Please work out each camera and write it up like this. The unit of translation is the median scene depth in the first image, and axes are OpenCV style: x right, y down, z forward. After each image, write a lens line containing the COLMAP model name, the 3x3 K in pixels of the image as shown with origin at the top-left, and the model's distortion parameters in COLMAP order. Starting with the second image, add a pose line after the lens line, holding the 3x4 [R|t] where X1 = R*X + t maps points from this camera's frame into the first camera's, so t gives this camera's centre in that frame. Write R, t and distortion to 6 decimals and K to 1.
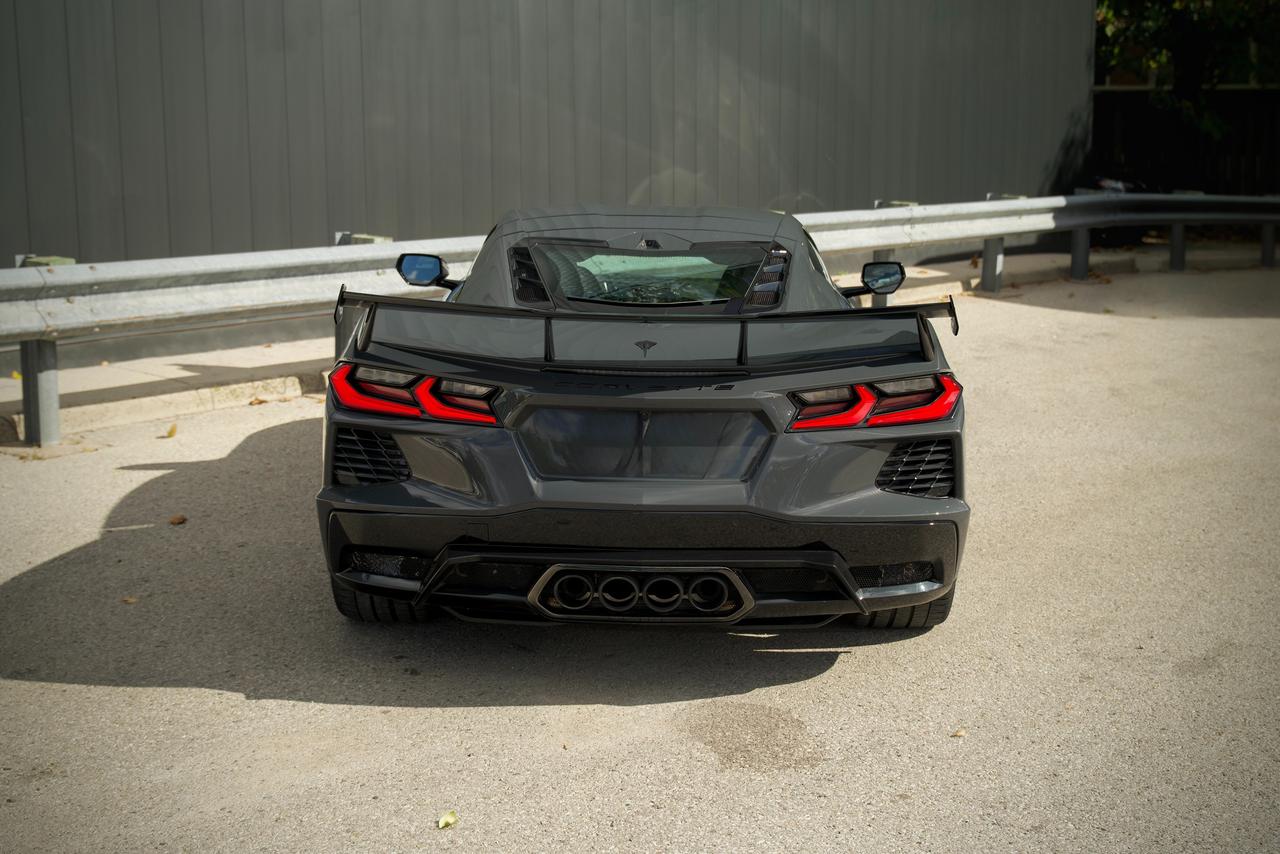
lens RADIAL K [[1557.3, 0, 640.0], [0, 1557.3, 427.0], [0, 0, 1]] dist [-0.038133, 0.010744]
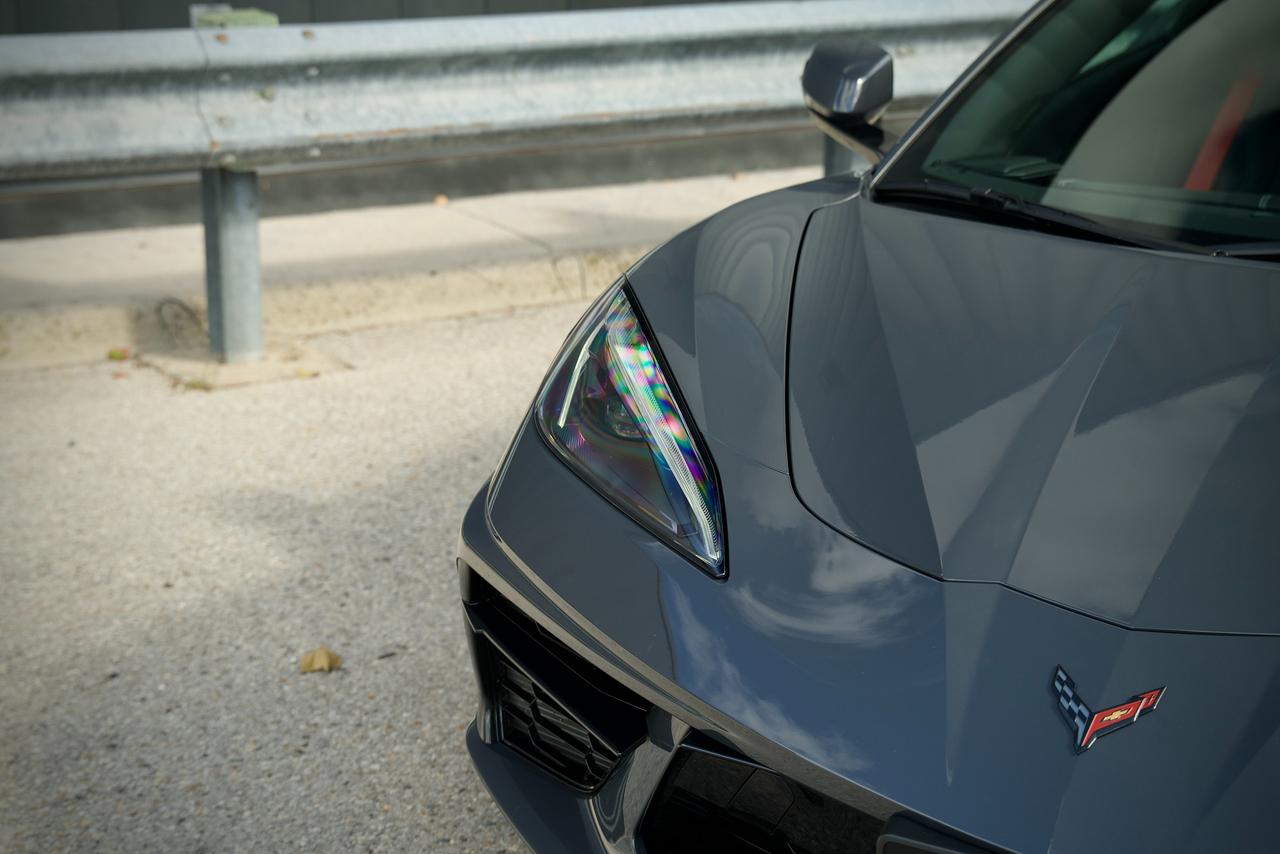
lens RADIAL K [[2184.6, 0, 640.0], [0, 2184.6, 427.0], [0, 0, 1]] dist [0.113125, 0.016256]
pose [[0.928293, 0.080457, -0.363041, 0.033454], [-0.052792, 0.994938, 0.085508, -0.037826], [0.368083, -0.060211, 0.927842, 0.324012]]
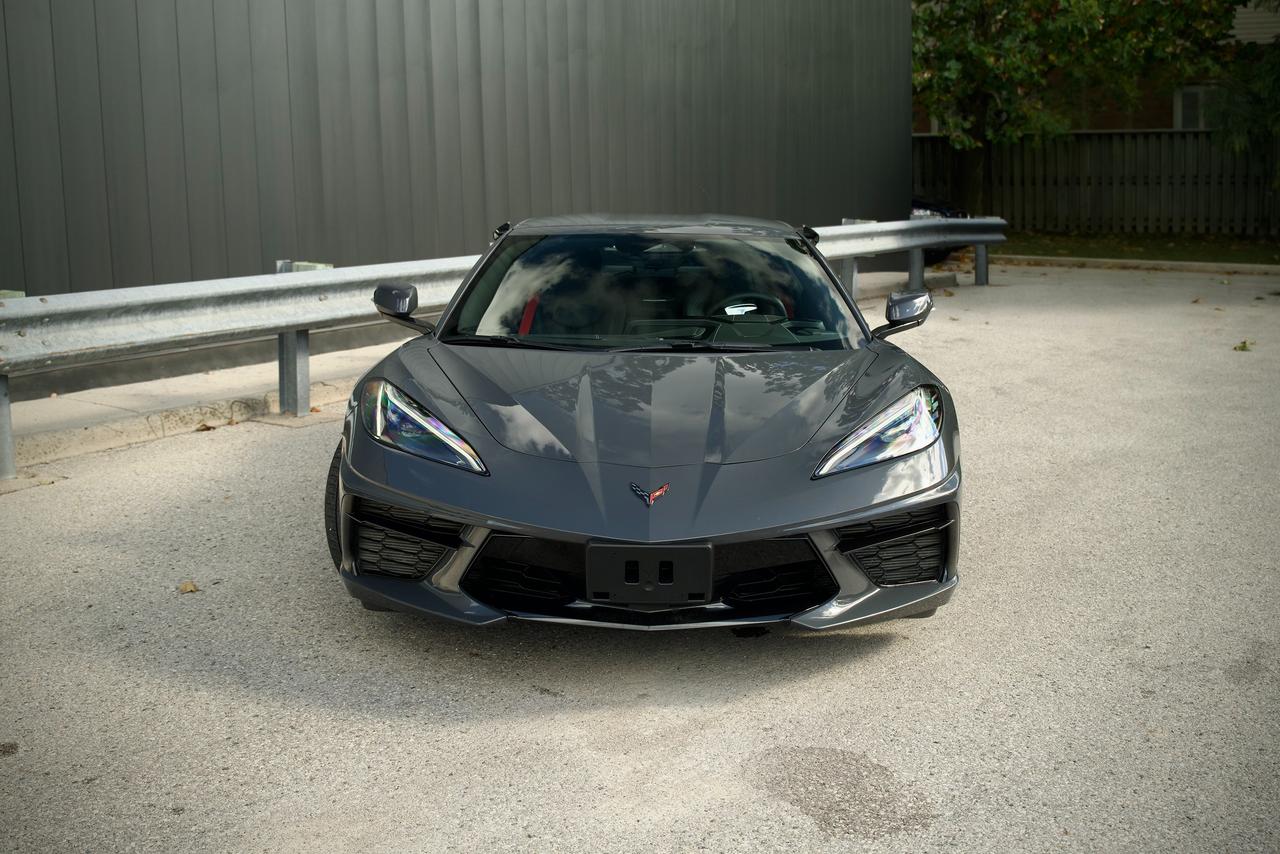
lens RADIAL K [[1328.3, 0, 640.0], [0, 1328.3, 427.0], [0, 0, 1]] dist [-0.137450, 0.099828]
pose [[0.994302, -0.034613, 0.100819, -0.057141], [0.034816, 0.999394, -0.000258, -0.007510], [-0.100749, 0.003767, 0.994905, 0.131342]]
